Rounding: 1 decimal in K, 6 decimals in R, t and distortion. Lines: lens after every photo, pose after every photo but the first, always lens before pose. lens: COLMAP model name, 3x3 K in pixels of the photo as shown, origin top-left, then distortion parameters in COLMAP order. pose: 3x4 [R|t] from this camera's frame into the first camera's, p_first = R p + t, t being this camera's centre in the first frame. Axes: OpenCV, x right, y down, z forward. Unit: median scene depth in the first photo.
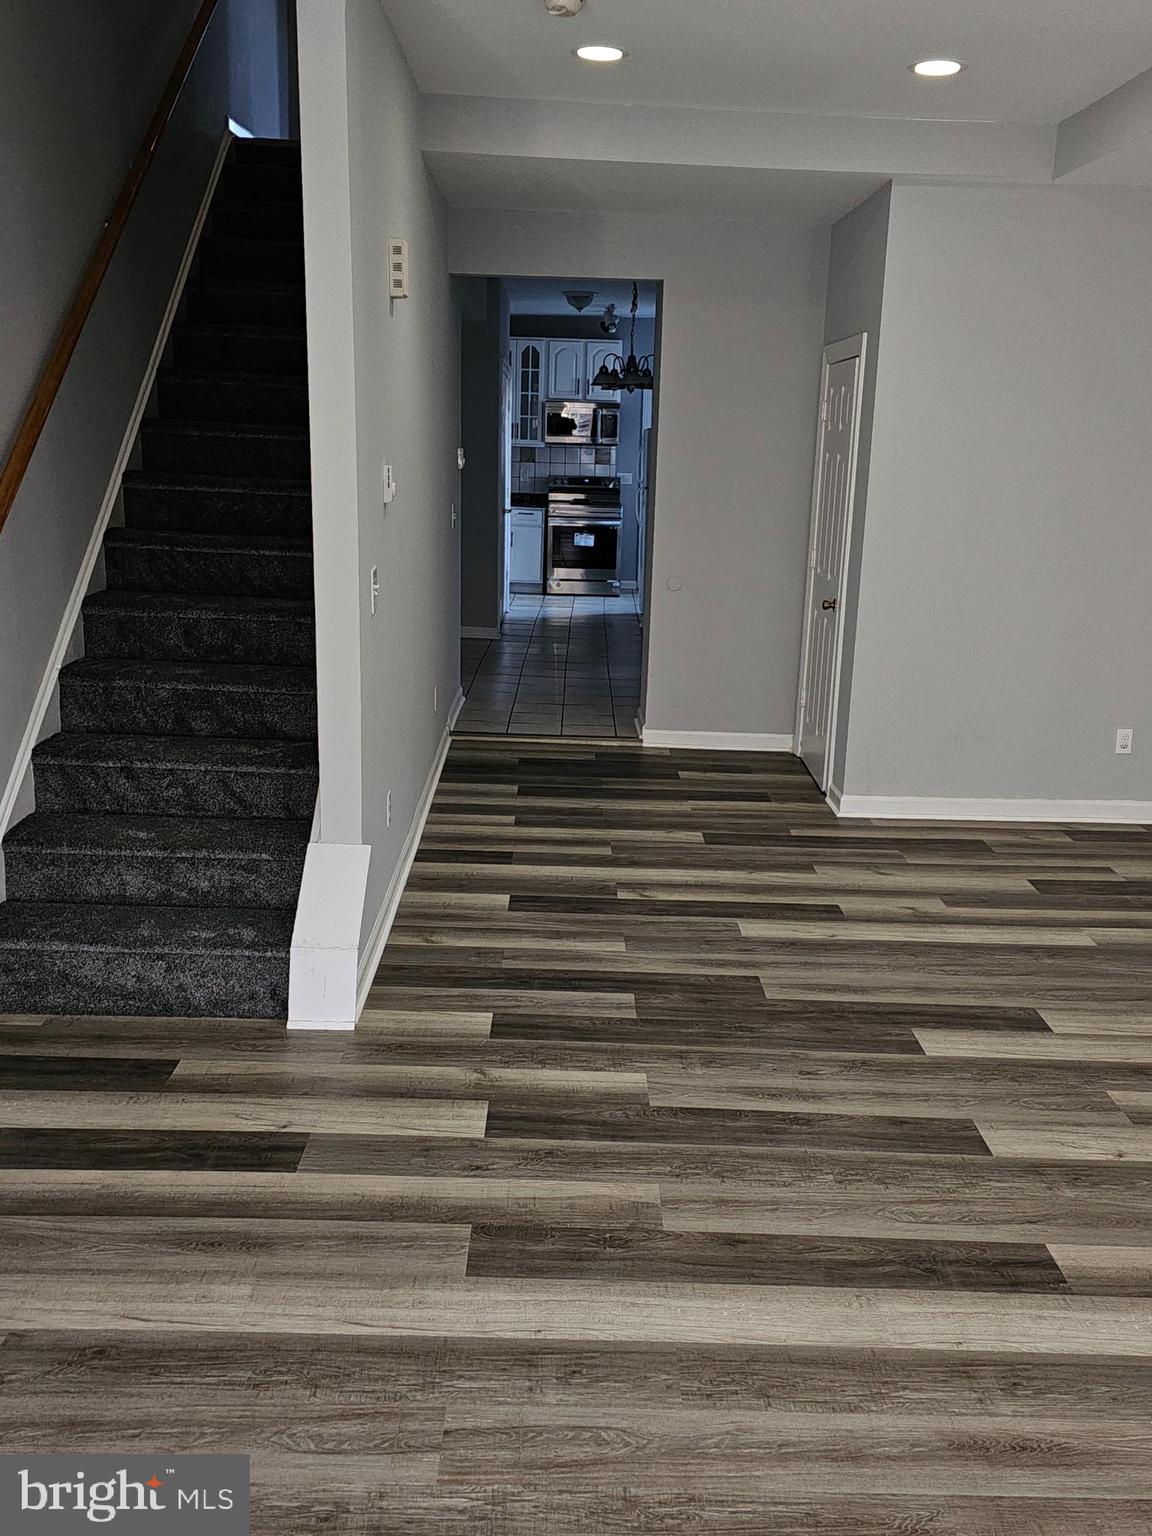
lens RADIAL K [[1361.8, 0, 580.8], [0, 1361.8, 761.9], [0, 0, 1]] dist [0.065162, -0.020120]
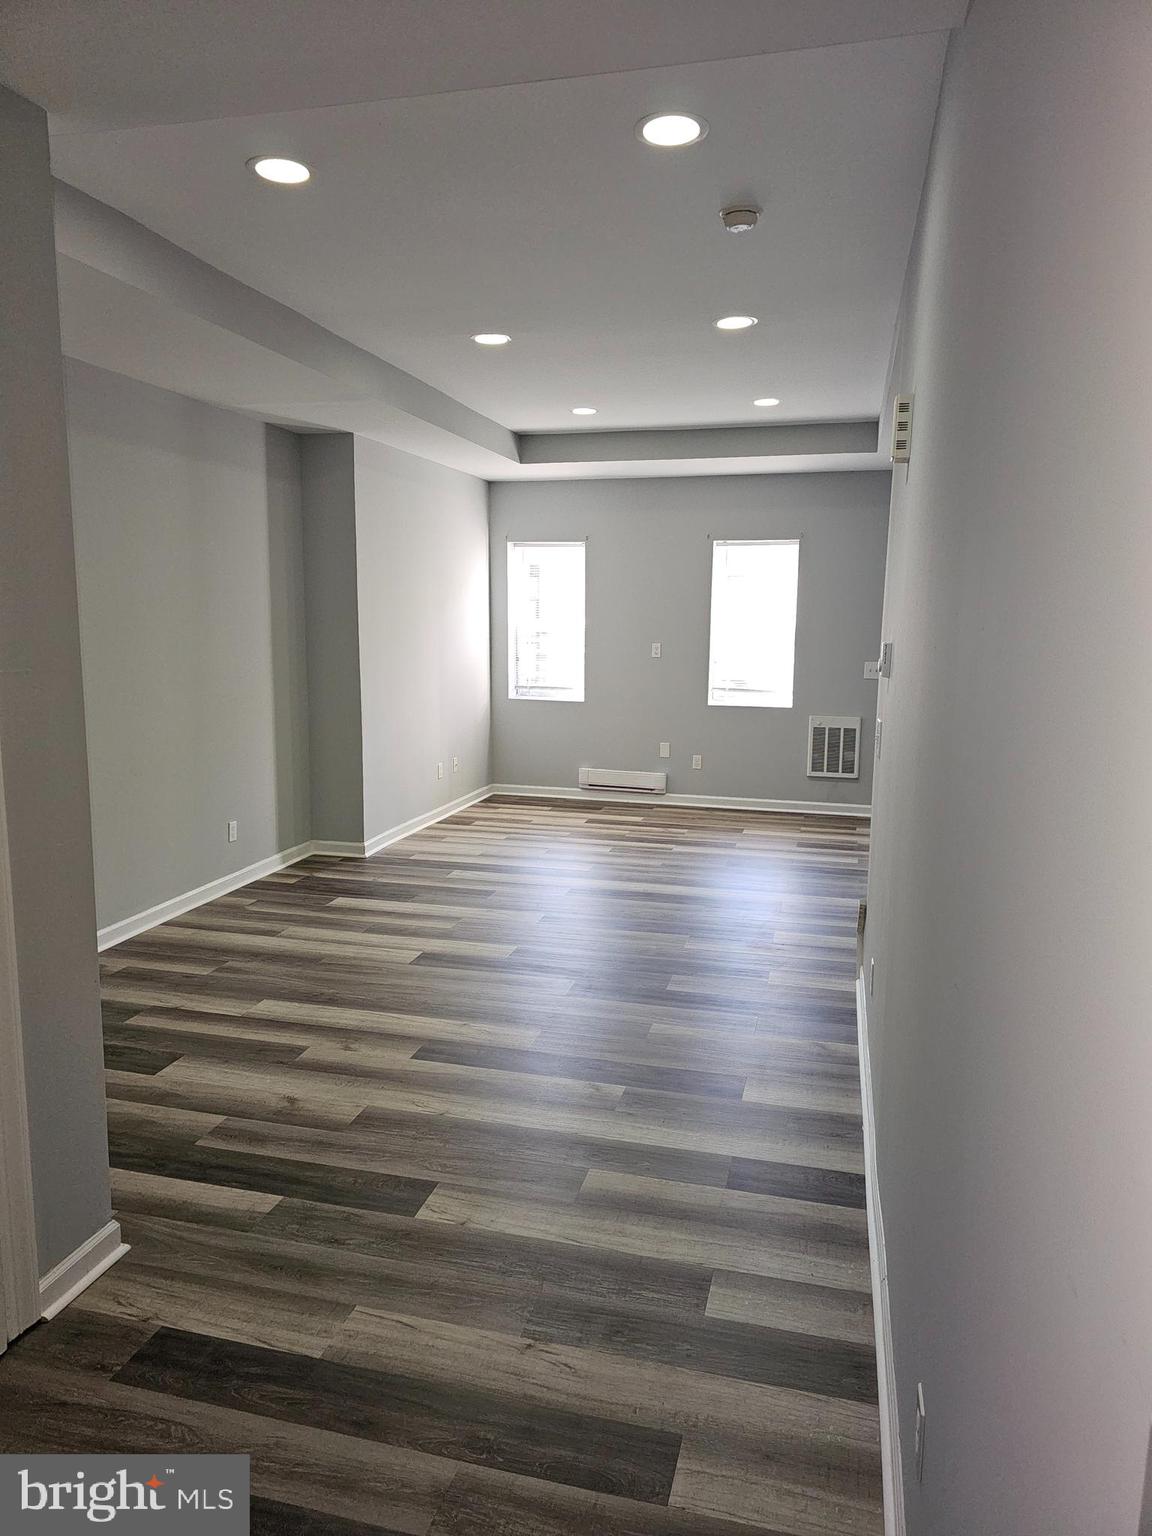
lens RADIAL K [[1044.6, 0, 571.2], [0, 1044.6, 758.9], [0, 0, 1]] dist [0.078515, -0.064343]
pose [[-0.962802, -0.081233, 0.257708, -0.106026], [0.020528, 0.928994, 0.369525, -0.381070], [-0.269426, 0.361070, -0.892770, 1.575221]]
